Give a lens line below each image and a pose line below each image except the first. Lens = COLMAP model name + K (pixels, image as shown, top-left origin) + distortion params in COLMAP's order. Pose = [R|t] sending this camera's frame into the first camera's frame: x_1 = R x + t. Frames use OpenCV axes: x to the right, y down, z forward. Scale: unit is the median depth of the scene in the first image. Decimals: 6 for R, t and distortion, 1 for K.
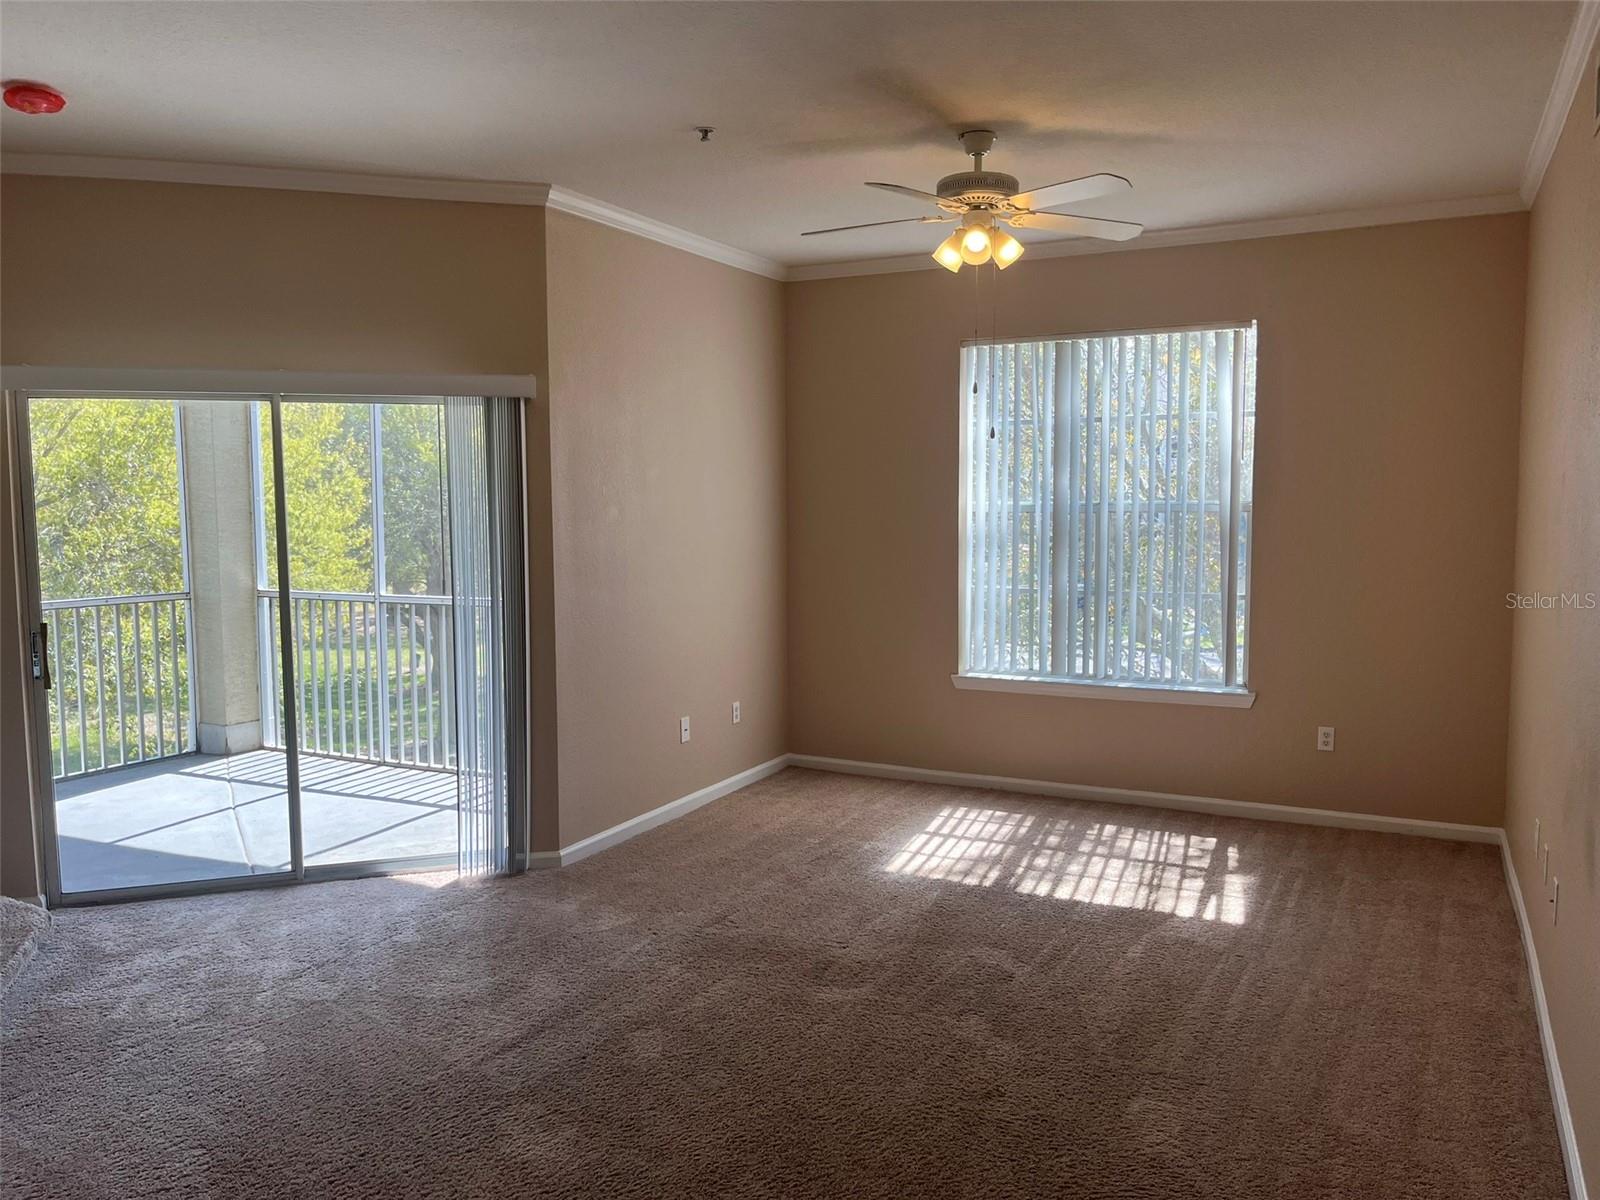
lens RADIAL K [[1222.9, 0, 810.5], [0, 1222.9, 602.0], [0, 0, 1]] dist [0.043189, -0.003870]
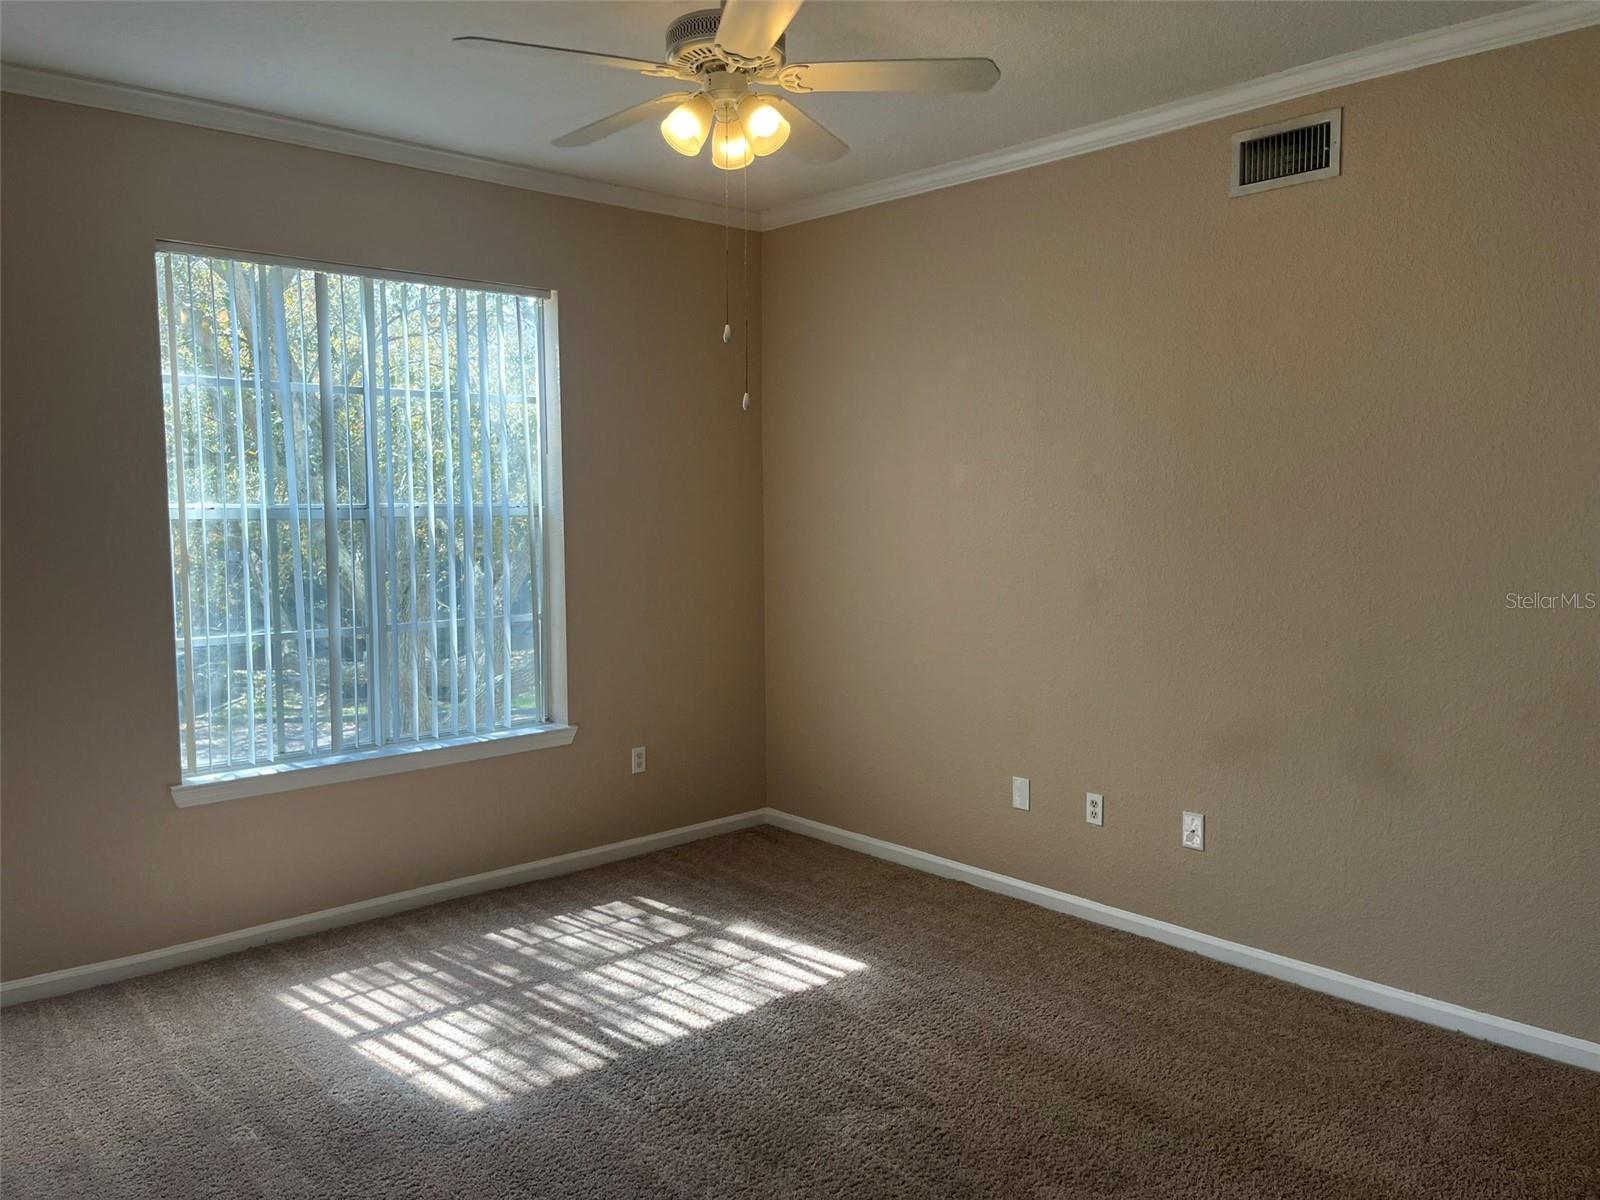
lens RADIAL K [[1222.9, 0, 810.5], [0, 1222.9, 602.0], [0, 0, 1]] dist [0.043189, -0.003870]
pose [[0.358699, -0.078199, 0.930172, -0.398961], [0.077446, 0.995542, 0.053829, -0.049026], [-0.930235, 0.052730, 0.363156, 0.562274]]
